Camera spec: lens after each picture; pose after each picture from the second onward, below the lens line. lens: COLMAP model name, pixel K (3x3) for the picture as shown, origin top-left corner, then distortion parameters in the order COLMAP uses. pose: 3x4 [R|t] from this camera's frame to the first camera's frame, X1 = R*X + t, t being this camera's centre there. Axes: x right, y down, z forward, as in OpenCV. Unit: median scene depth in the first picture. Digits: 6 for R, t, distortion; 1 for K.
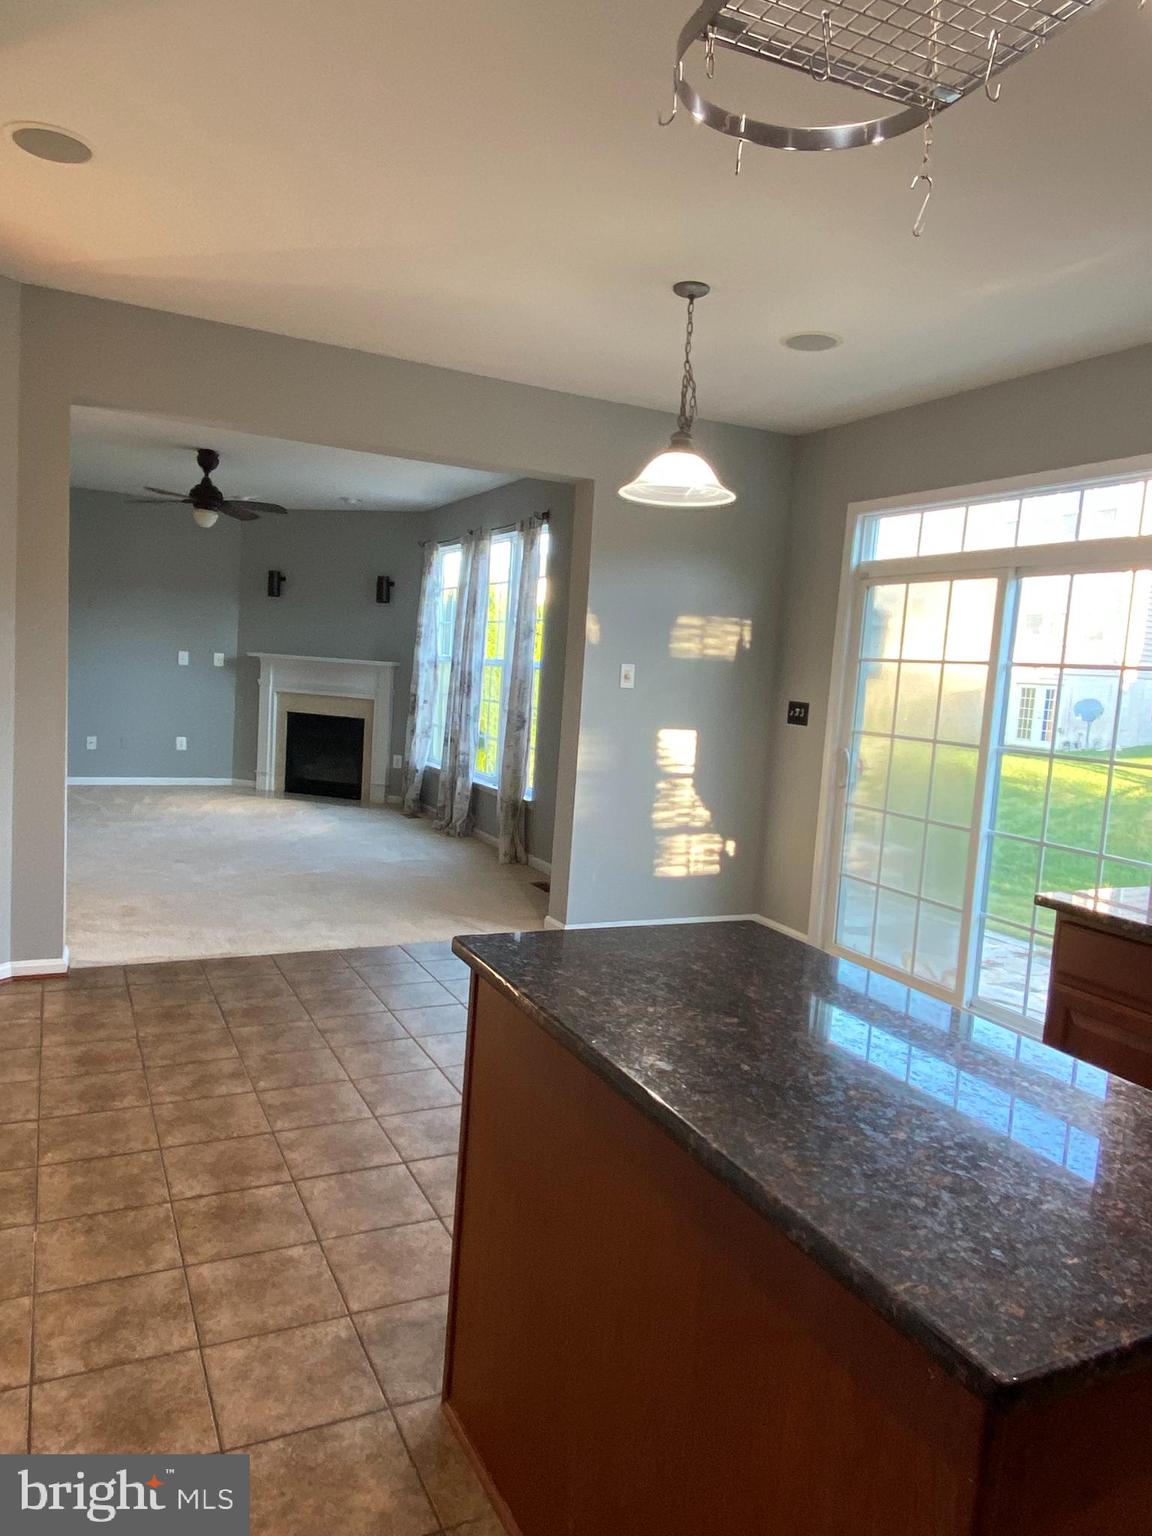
lens RADIAL K [[1038.8, 0, 609.1], [0, 1038.8, 771.0], [0, 0, 1]] dist [0.002987, -0.032089]
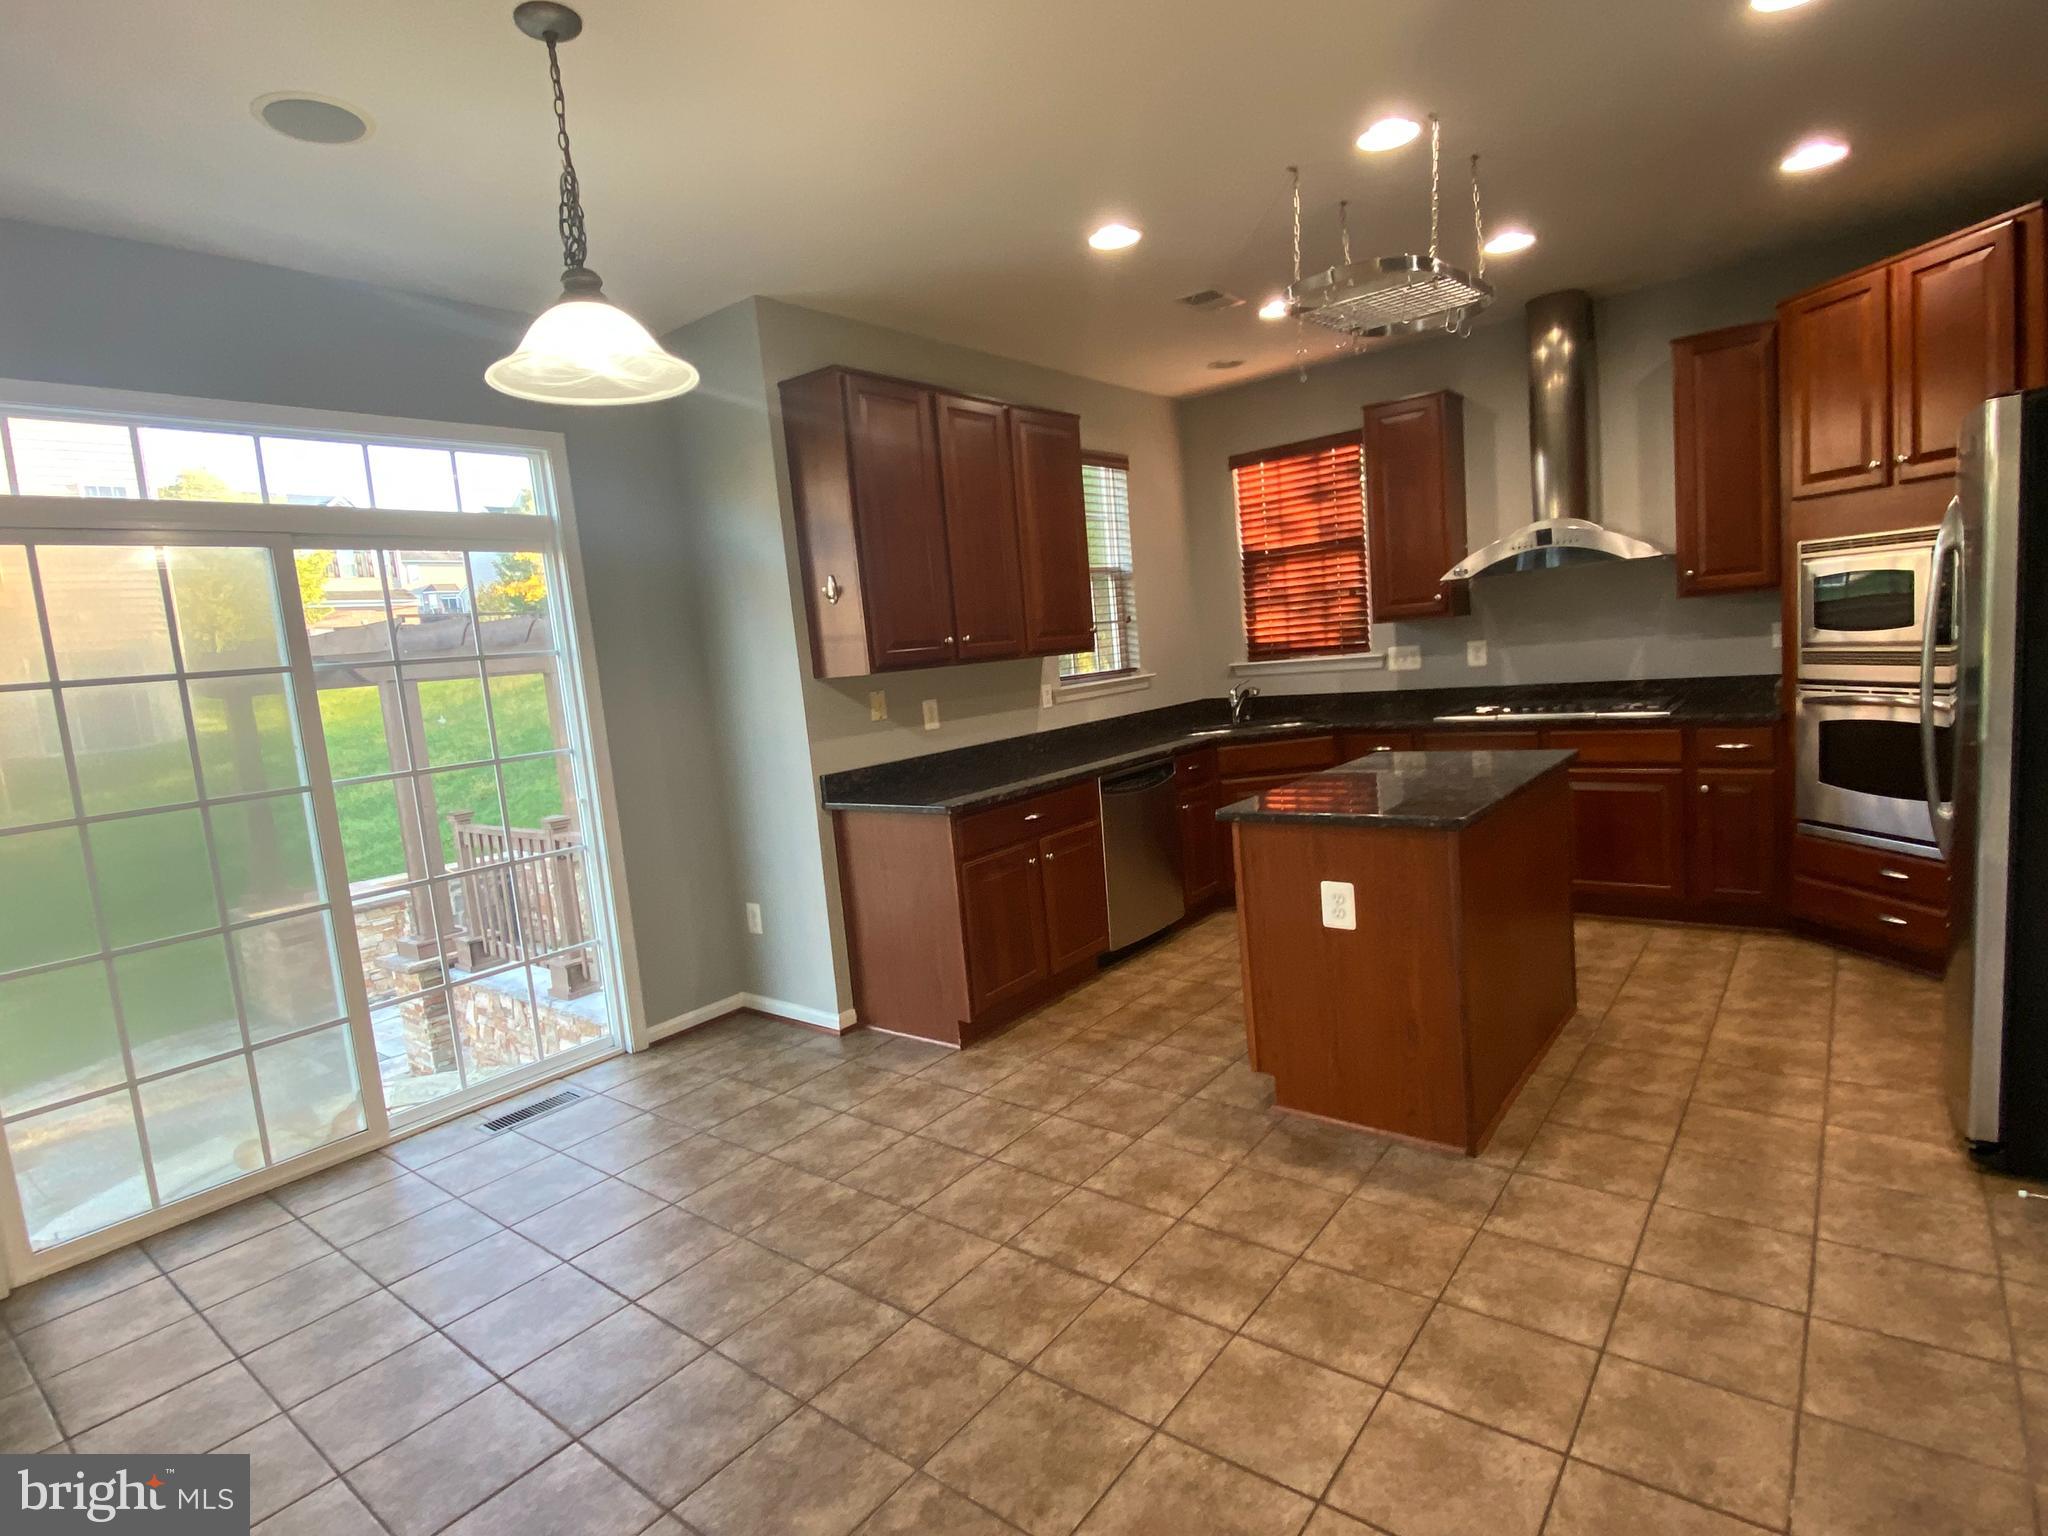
lens RADIAL K [[1016.6, 0, 1024.0], [0, 1016.6, 768.0], [0, 0, 1]] dist [0.002374, -0.020533]
pose [[-0.397591, -0.135888, 0.907445, -0.932661], [0.154765, 0.964872, 0.212297, -0.222233], [-0.904417, 0.224848, -0.362593, 1.674084]]
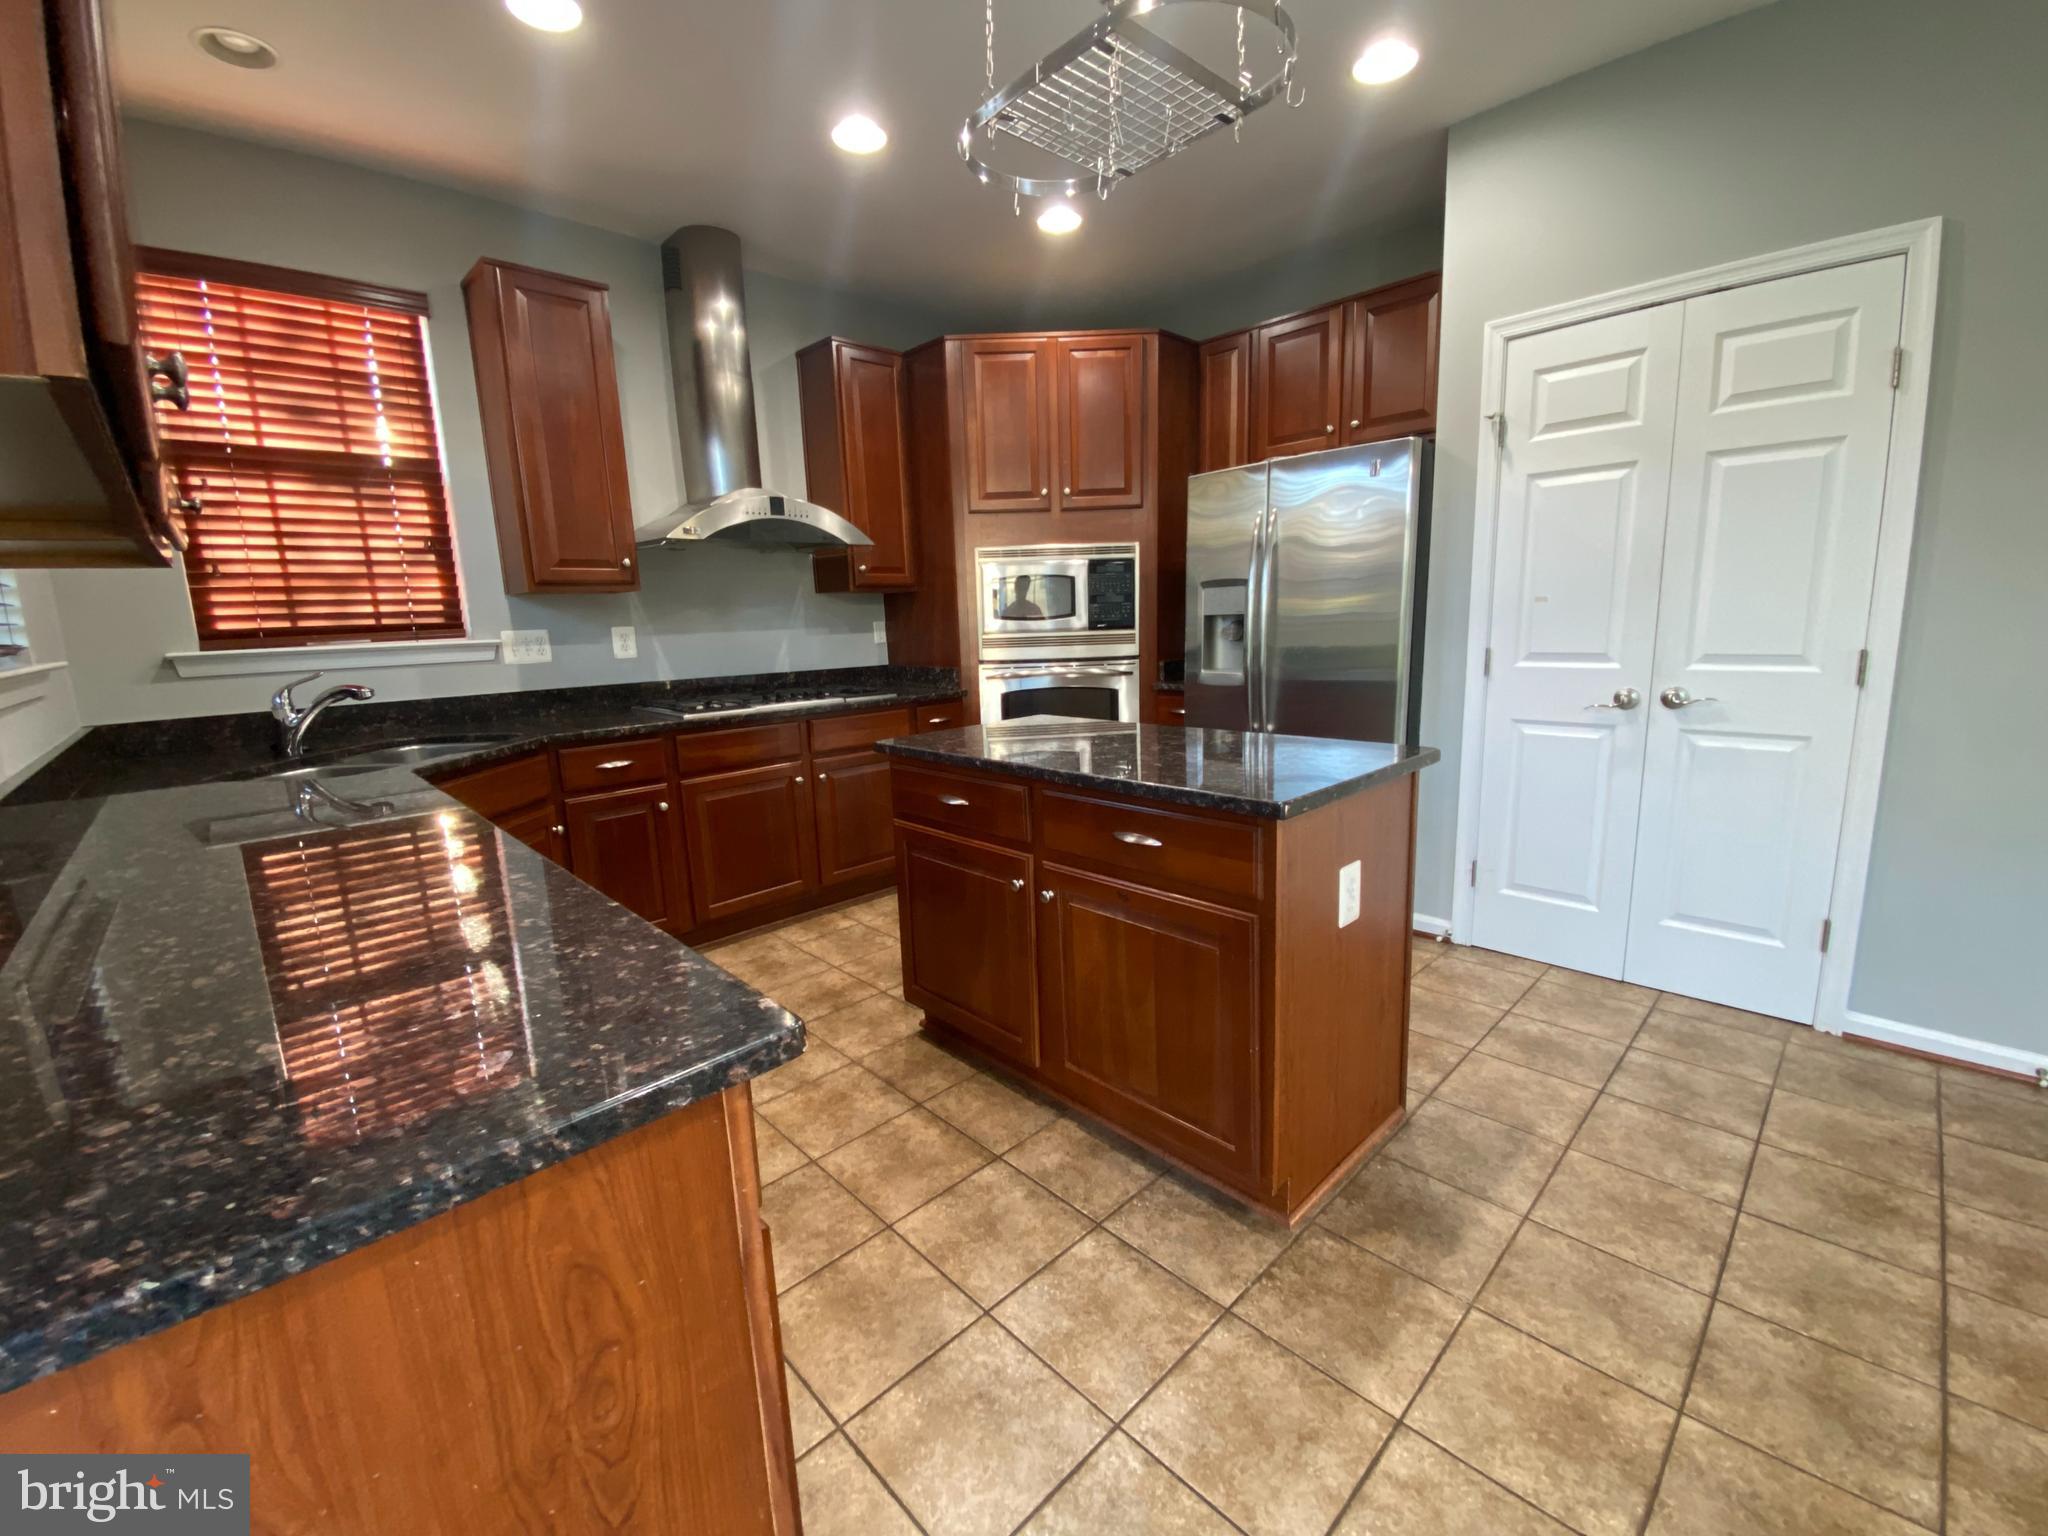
lens RADIAL K [[819.6, 0, 1024.0], [0, 819.6, 768.0], [0, 0, 1]] dist [0.030210, -0.028295]
pose [[-0.963362, 0.016792, -0.267680, 0.491785], [-0.054450, 0.965009, 0.256500, -0.031315], [0.262621, 0.261677, -0.928739, 1.516066]]
